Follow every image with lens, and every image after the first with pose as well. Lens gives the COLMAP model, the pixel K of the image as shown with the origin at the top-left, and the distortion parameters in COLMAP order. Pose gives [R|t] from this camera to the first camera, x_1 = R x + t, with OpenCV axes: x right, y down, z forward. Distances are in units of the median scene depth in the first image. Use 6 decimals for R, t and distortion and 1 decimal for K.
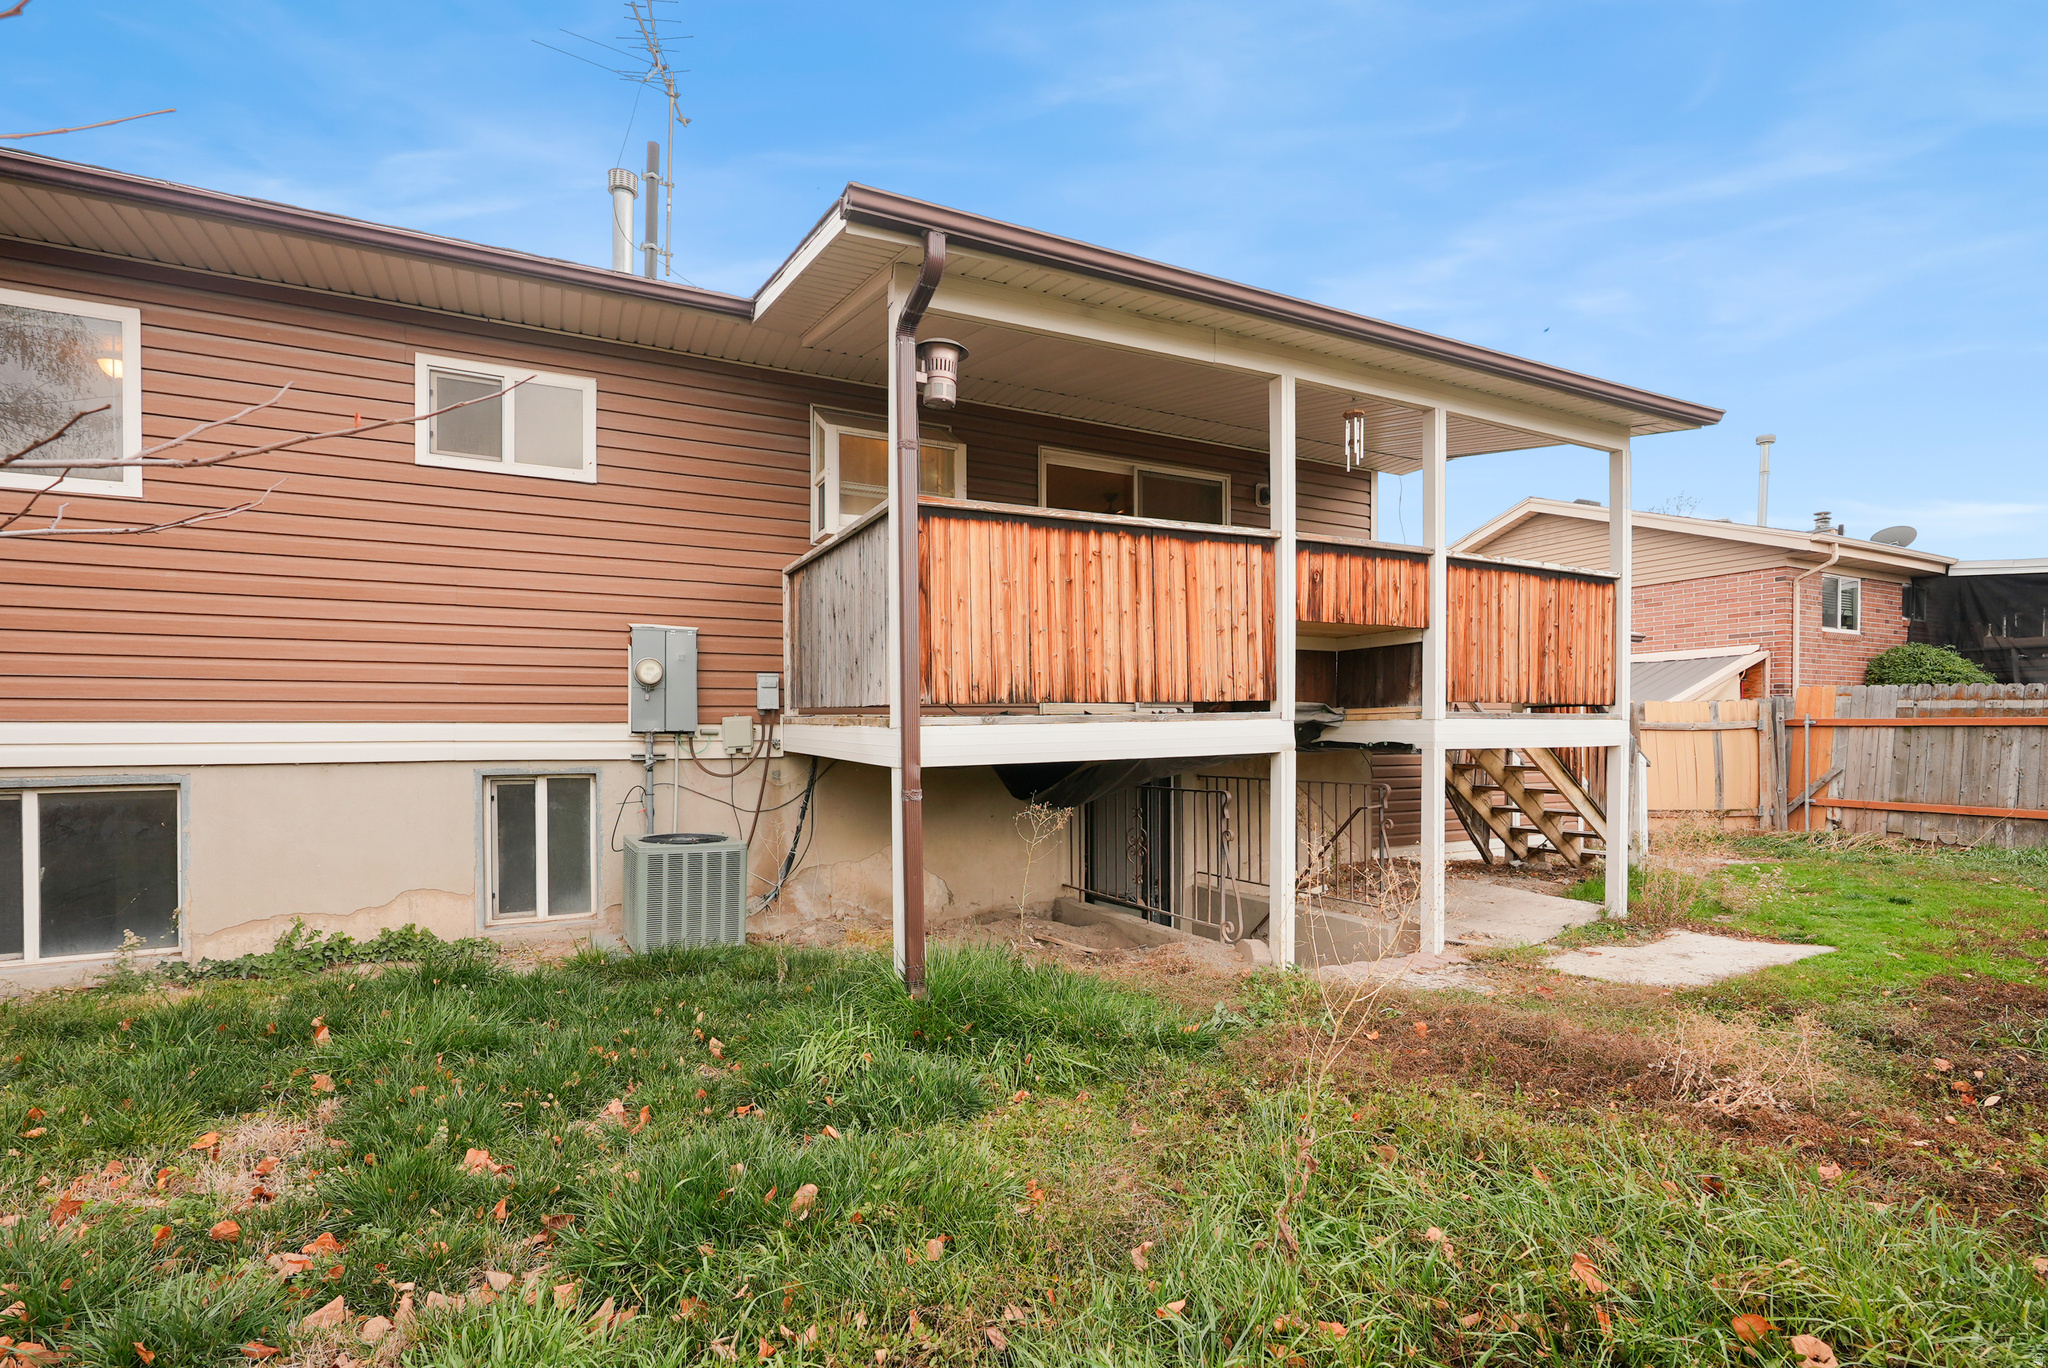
lens RADIAL K [[953.6, 0, 1042.0], [0, 953.6, 742.4], [0, 0, 1]] dist [-0.013501, 0.000500]
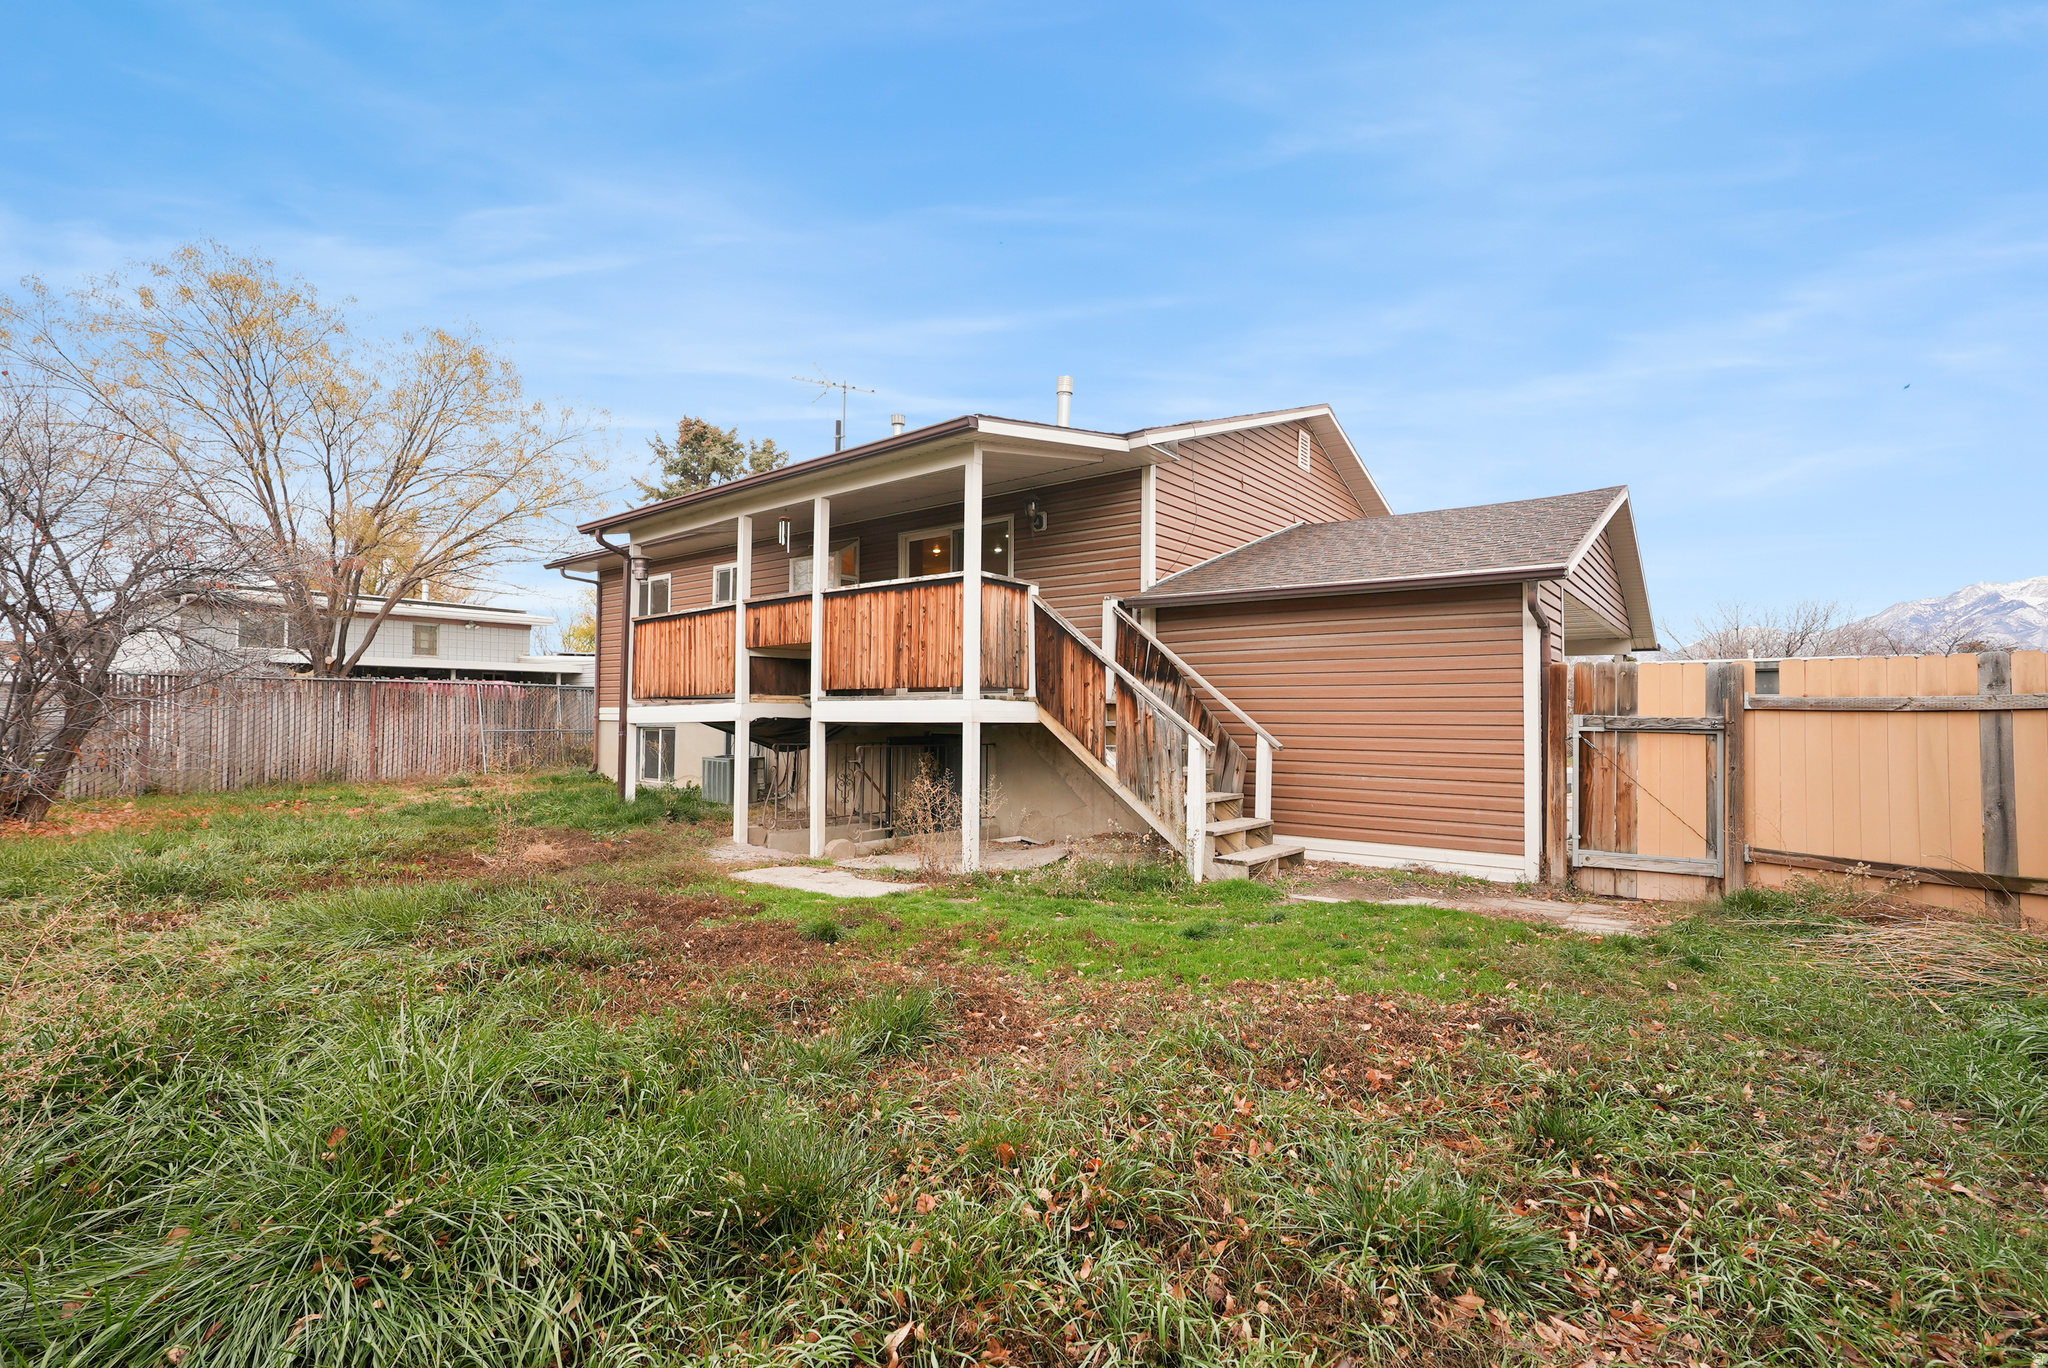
lens RADIAL K [[934.9, 0, 1030.0], [0, 934.9, 701.4], [0, 0, 1]] dist [-0.016001, 0.005795]
pose [[0.403361, -0.010134, -0.914985, 1.854166], [-0.015135, 0.999728, -0.017744, -0.003200], [0.914916, 0.021006, 0.403098, 0.690717]]
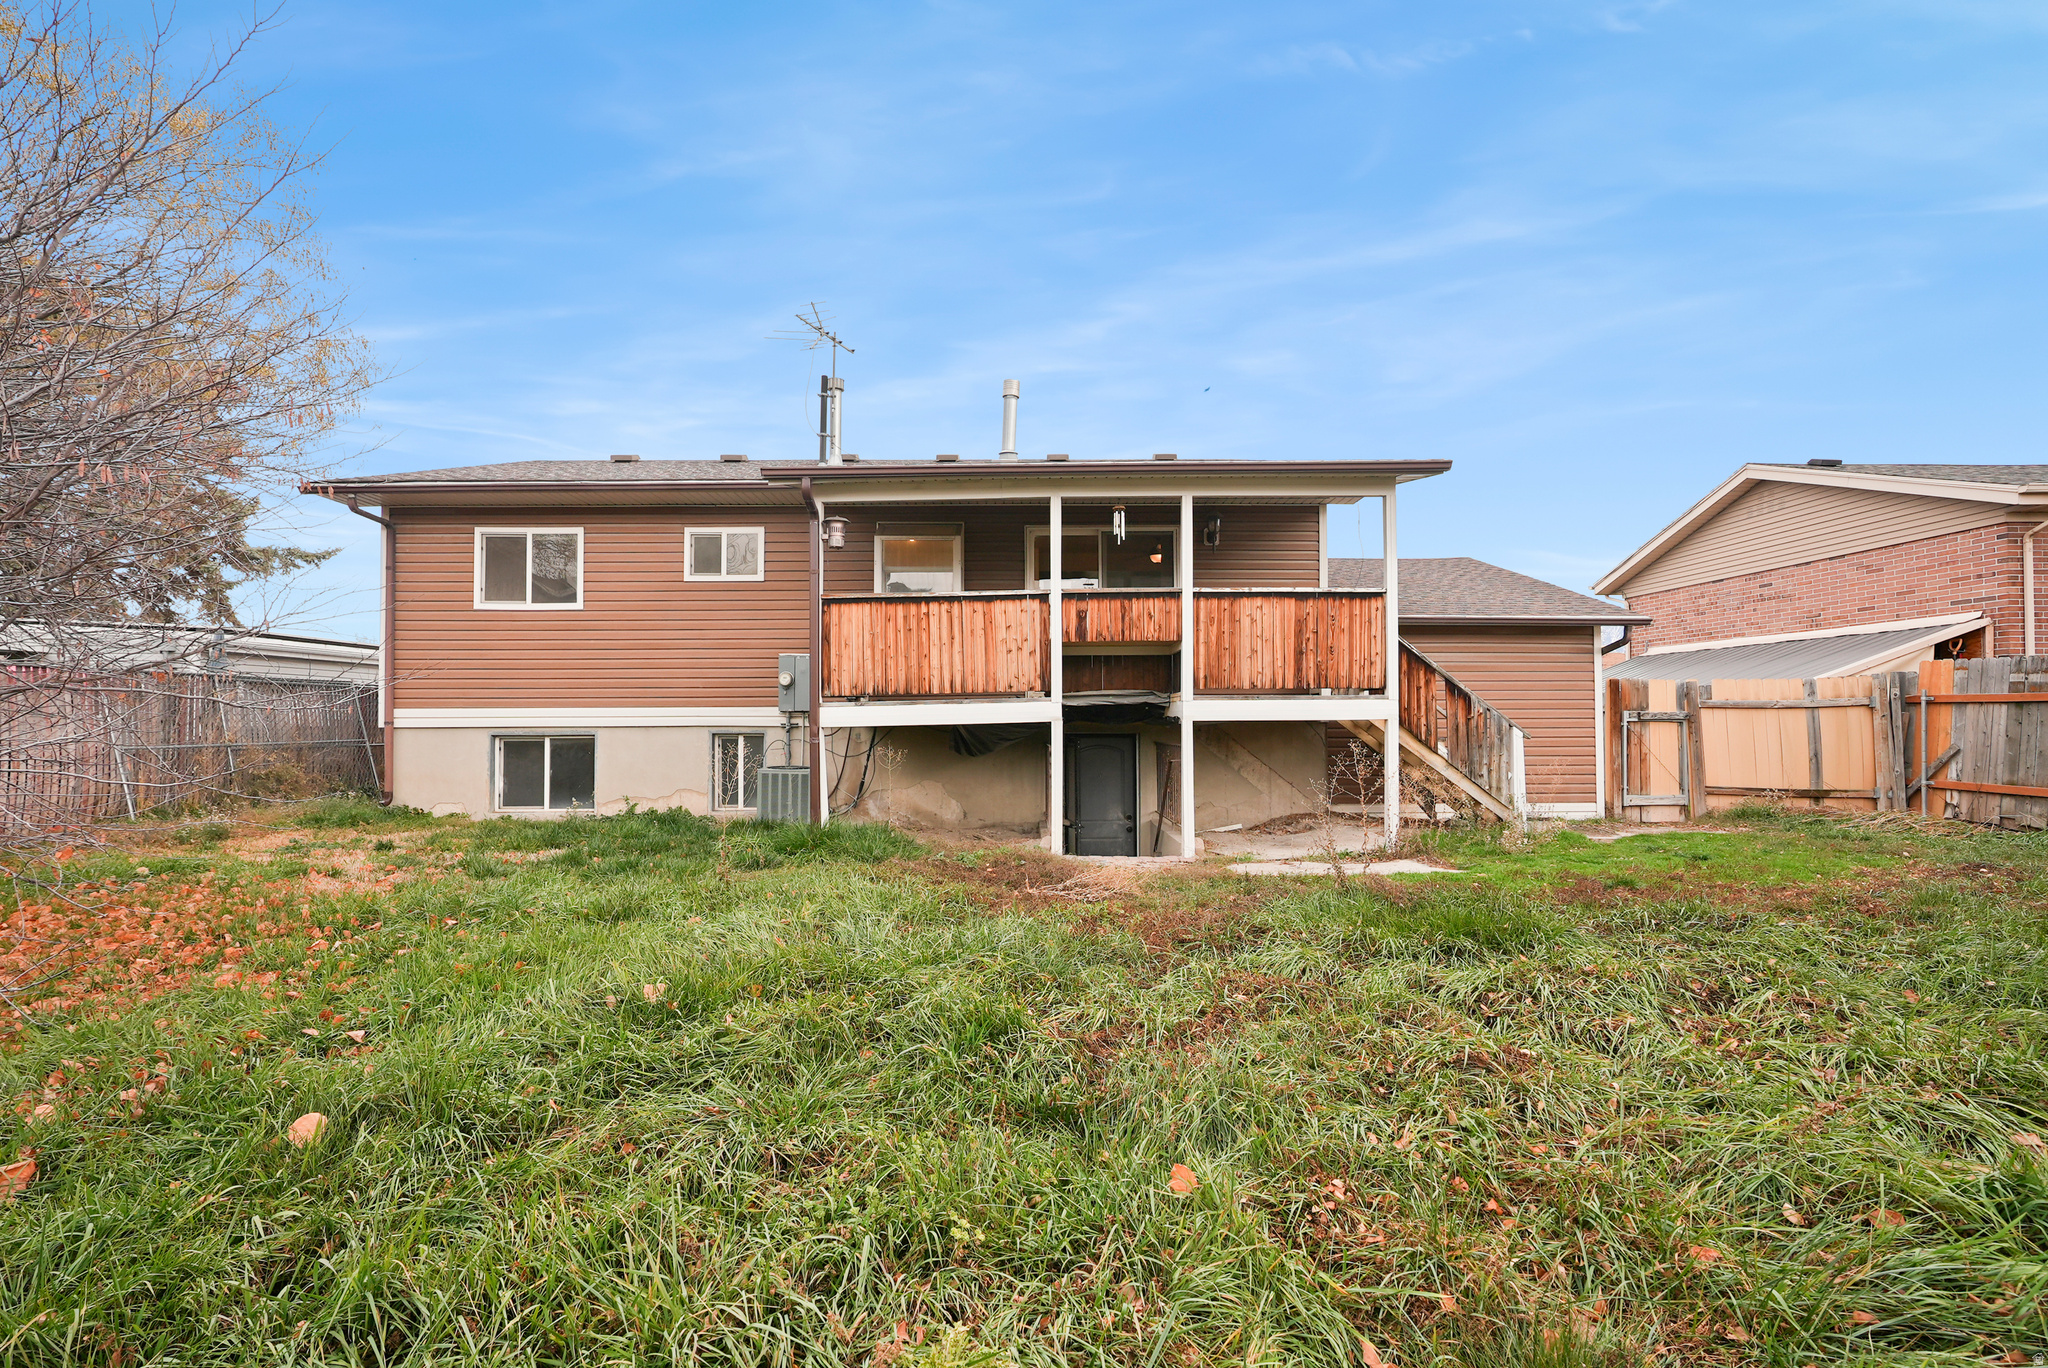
lens RADIAL K [[934.9, 0, 1030.0], [0, 934.9, 701.4], [0, 0, 1]] dist [-0.016001, 0.005795]
pose [[0.891415, -0.008453, -0.453109, 0.836939], [-0.003339, 0.999676, -0.025220, 0.014038], [0.453176, 0.023994, 0.891098, -0.415436]]
